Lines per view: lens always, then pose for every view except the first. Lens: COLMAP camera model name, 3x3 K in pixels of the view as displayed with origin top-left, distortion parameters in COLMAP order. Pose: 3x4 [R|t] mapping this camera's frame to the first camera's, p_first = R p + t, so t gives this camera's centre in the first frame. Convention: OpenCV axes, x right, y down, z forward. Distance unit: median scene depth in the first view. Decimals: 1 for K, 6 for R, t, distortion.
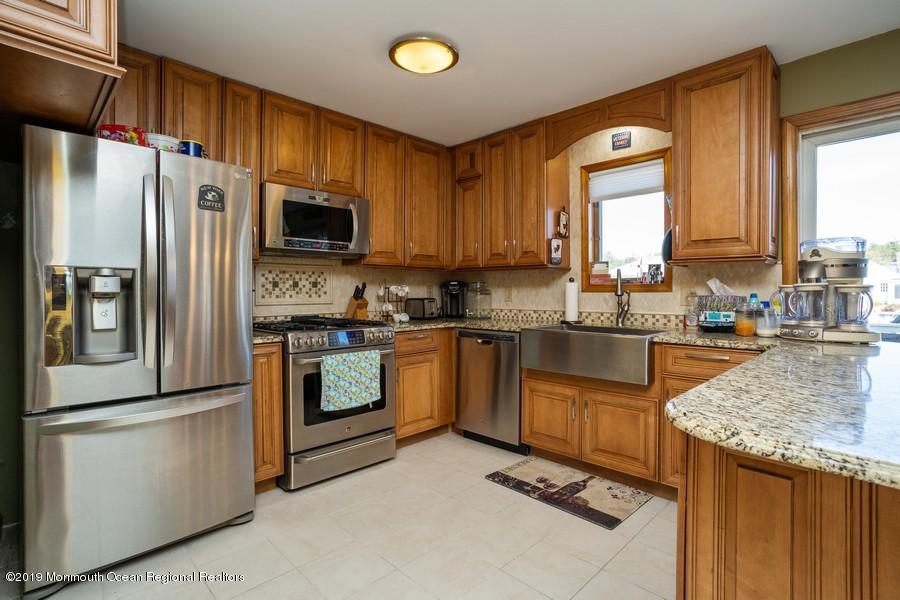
lens RADIAL K [[452.7, 0, 450.3], [0, 452.7, 292.7], [0, 0, 1]] dist [-0.002038, -0.000044]
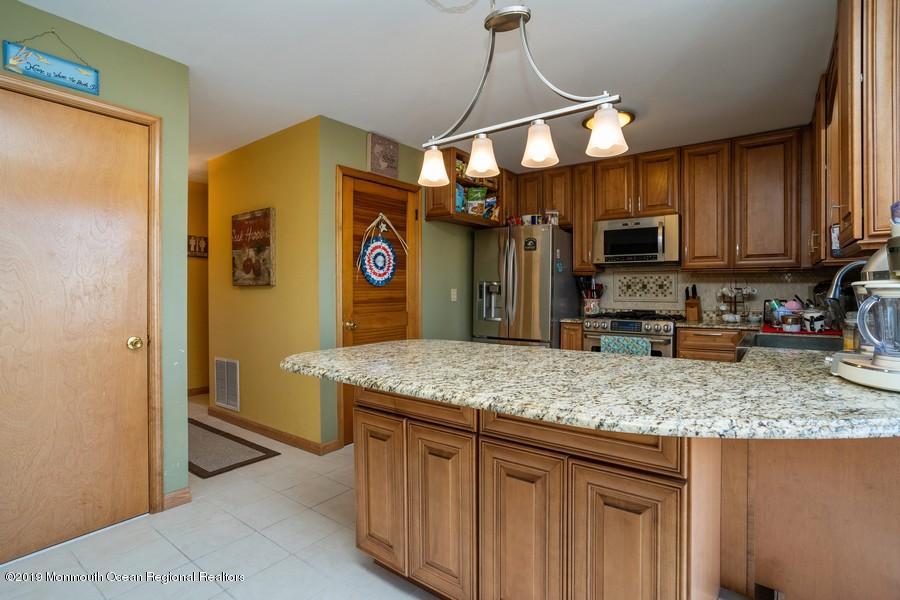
lens RADIAL K [[452.7, 0, 450.6], [0, 452.7, 296.2], [0, 0, 1]] dist [-0.002038, -0.000044]
pose [[0.151520, 0.012951, -0.988369, 0.889230], [-0.005108, 0.999911, 0.012320, -0.003593], [0.988441, 0.003182, 0.151573, 0.231840]]
